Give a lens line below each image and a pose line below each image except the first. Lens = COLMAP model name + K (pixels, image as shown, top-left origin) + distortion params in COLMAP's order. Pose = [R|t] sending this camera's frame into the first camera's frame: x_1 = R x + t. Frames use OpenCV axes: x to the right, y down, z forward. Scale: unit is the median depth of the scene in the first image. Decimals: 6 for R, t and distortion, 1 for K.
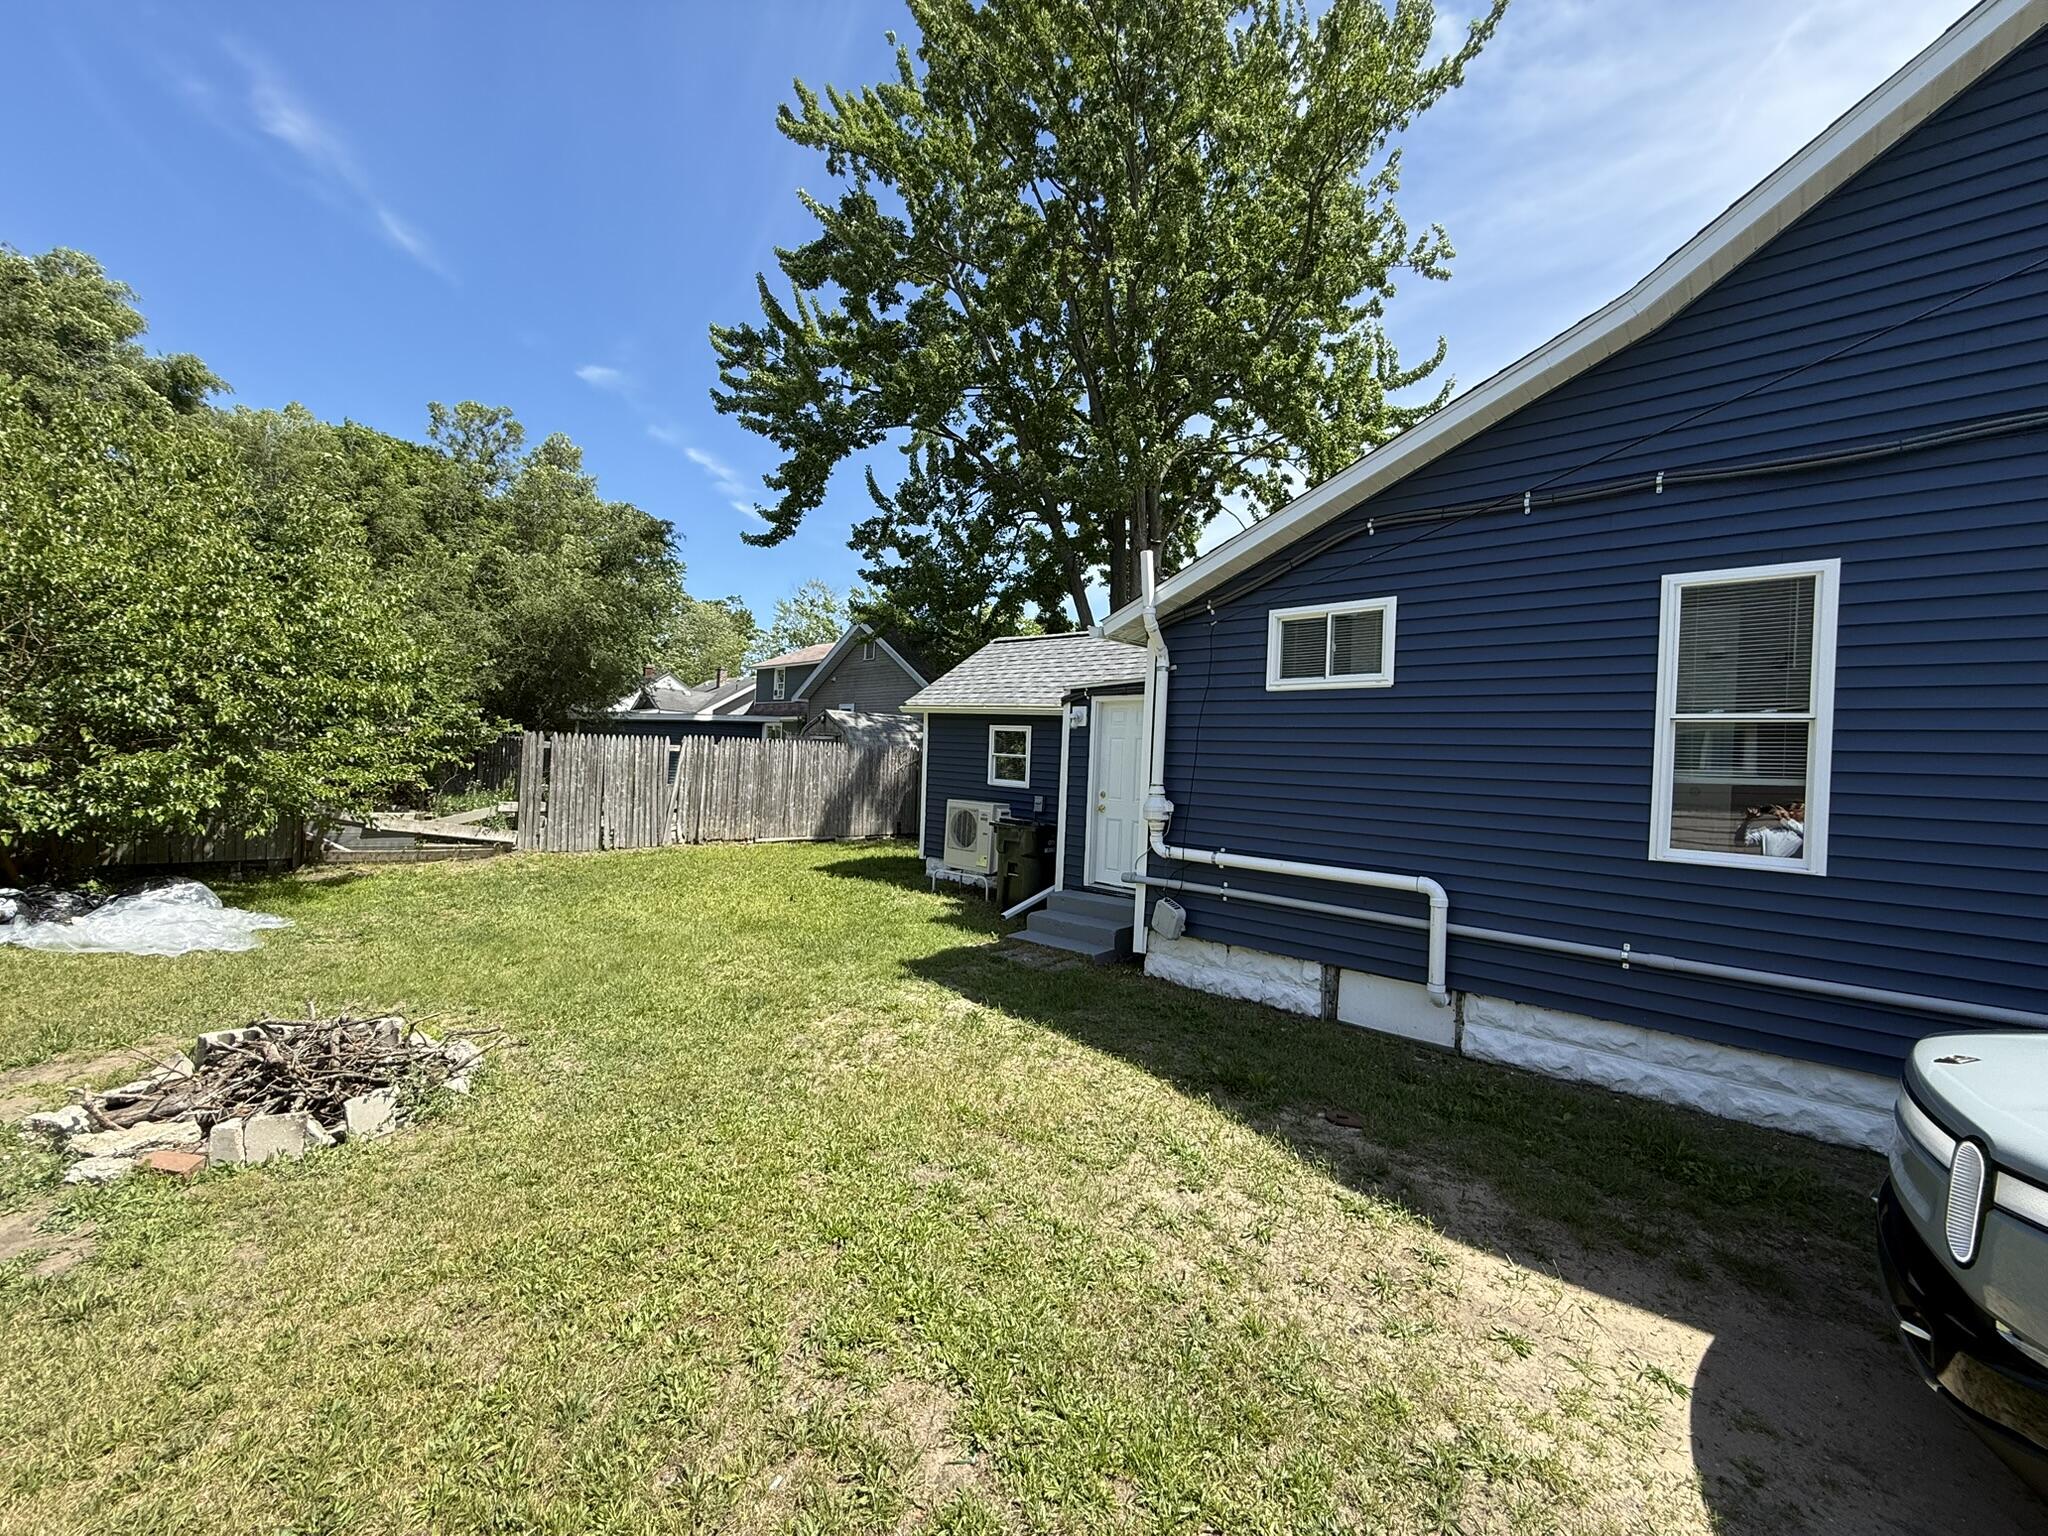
lens RADIAL K [[817.1, 0, 1016.6], [0, 817.1, 763.9], [0, 0, 1]] dist [-0.000438, 0.000328]
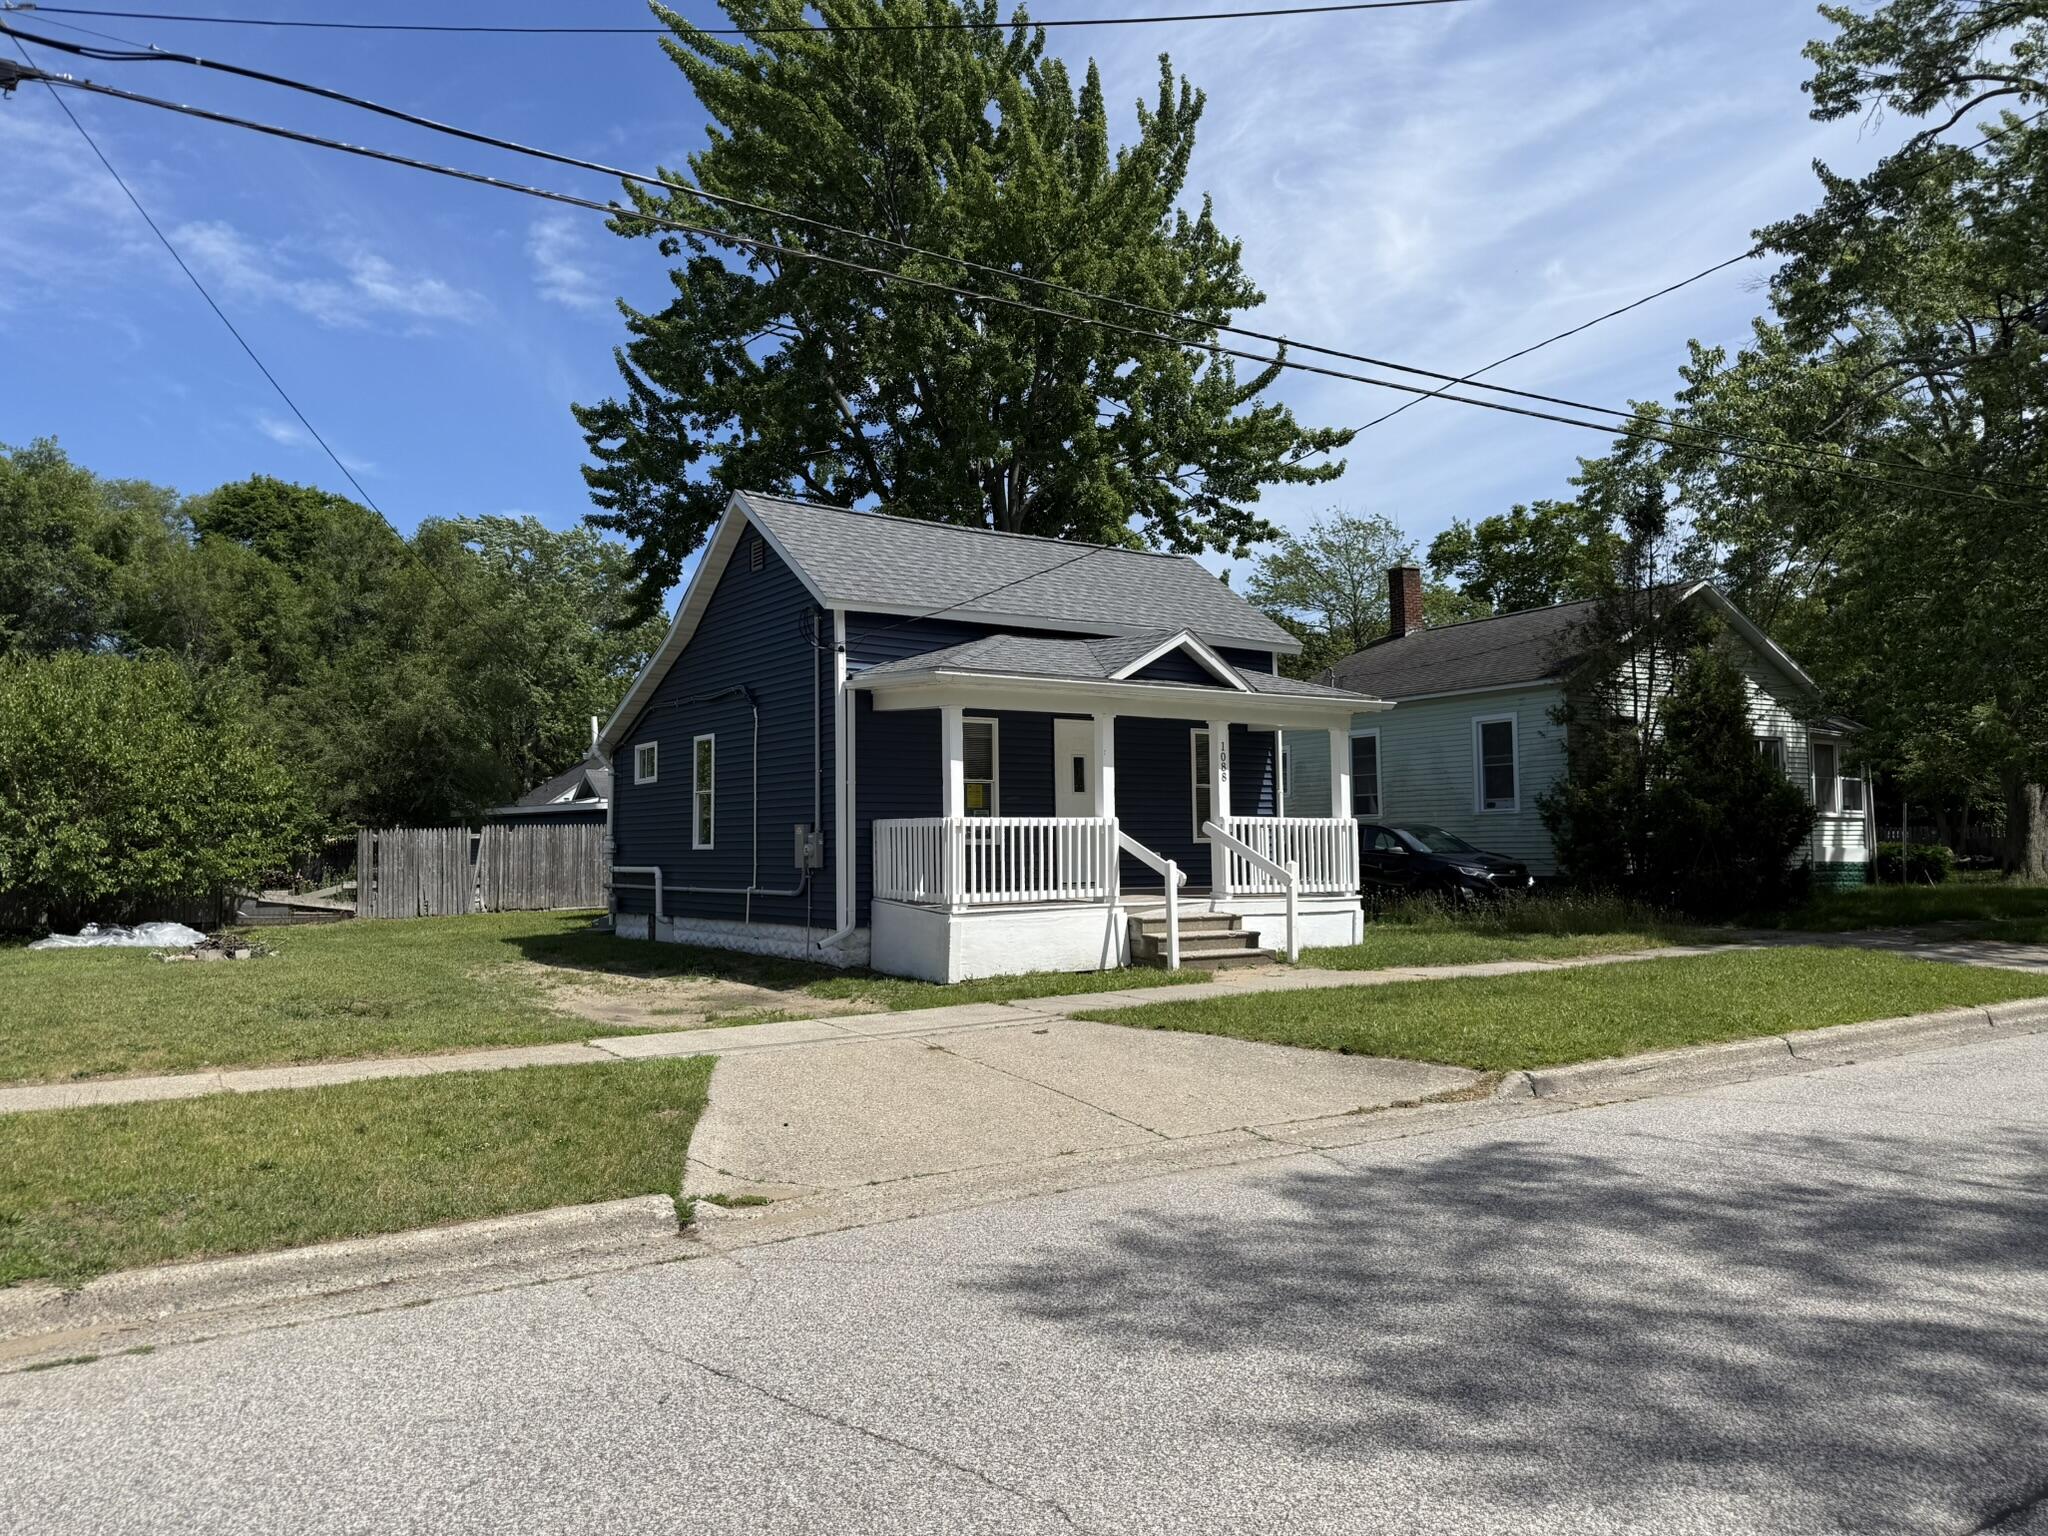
lens RADIAL K [[1481.1, 0, 1024.0], [0, 1481.1, 768.0], [0, 0, 1]] dist [0.108822, -0.150256]
pose [[0.972462, -0.068172, -0.222868, 1.053407], [0.054635, 0.996299, -0.066361, 0.085769], [0.226567, 0.052357, 0.972587, -1.212261]]
